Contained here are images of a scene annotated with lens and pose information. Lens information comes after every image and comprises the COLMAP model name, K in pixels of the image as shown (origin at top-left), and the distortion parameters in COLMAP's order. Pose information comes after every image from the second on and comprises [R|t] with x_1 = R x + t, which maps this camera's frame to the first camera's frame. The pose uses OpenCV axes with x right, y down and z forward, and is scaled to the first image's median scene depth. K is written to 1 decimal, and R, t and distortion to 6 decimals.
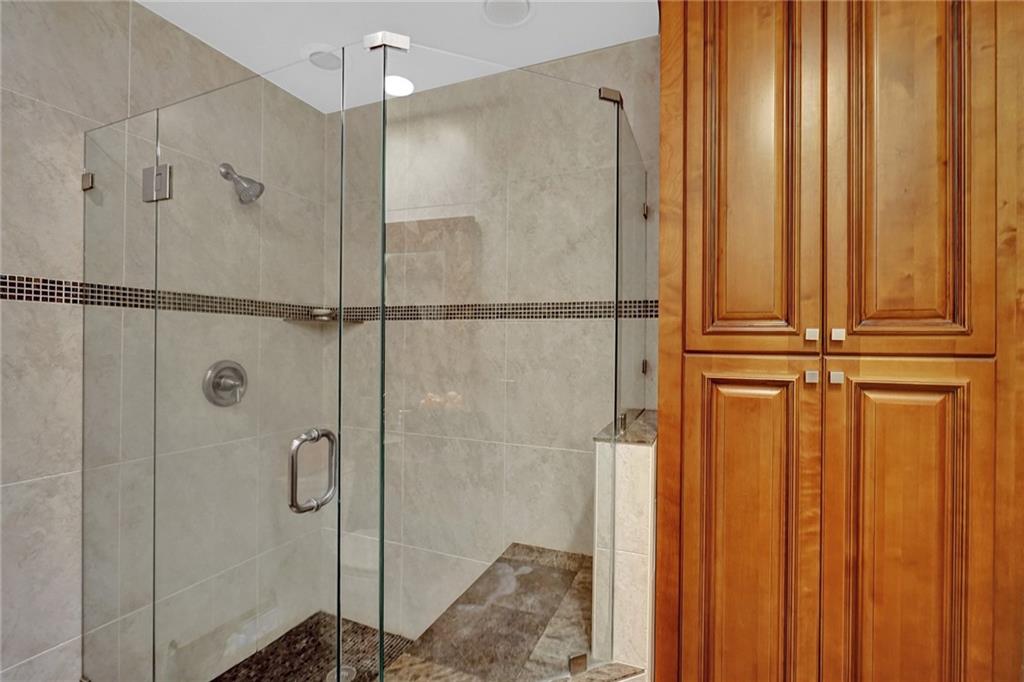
lens RADIAL K [[468.8, 0, 512.4], [0, 468.8, 343.7], [0, 0, 1]] dist [-0.011523, -0.000045]
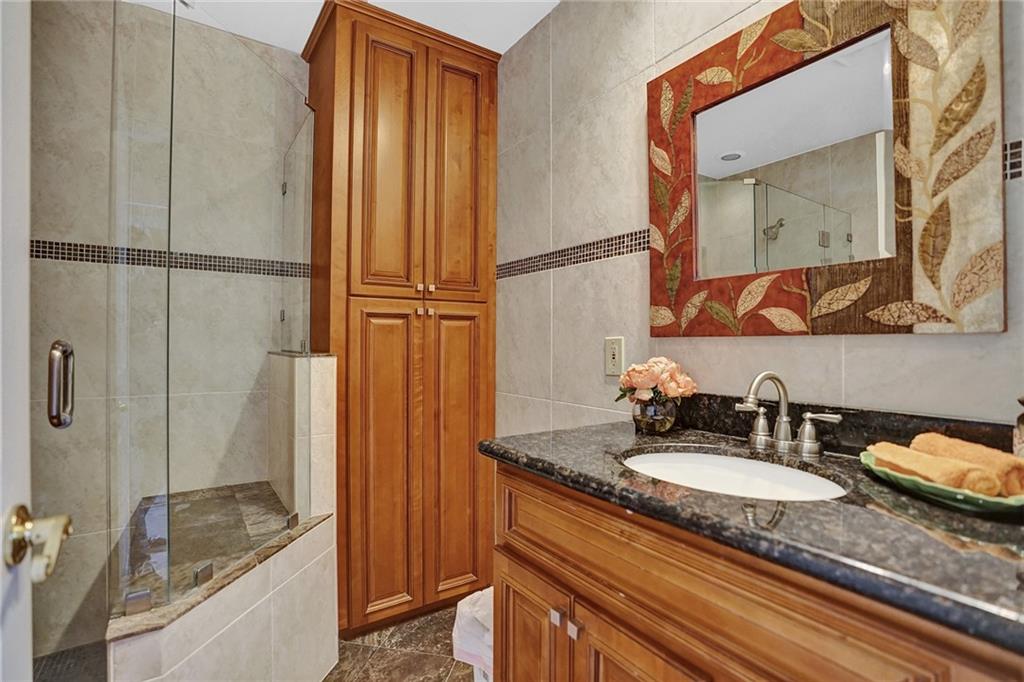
lens RADIAL K [[478.6, 0, 501.2], [0, 478.6, 338.6], [0, 0, 1]] dist [-0.017821, 0.000174]
pose [[0.554131, -0.000814, 0.832429, -0.681522], [0.003289, 0.999994, -0.001211, 0.172773], [-0.832423, 0.003409, 0.554131, -0.256750]]
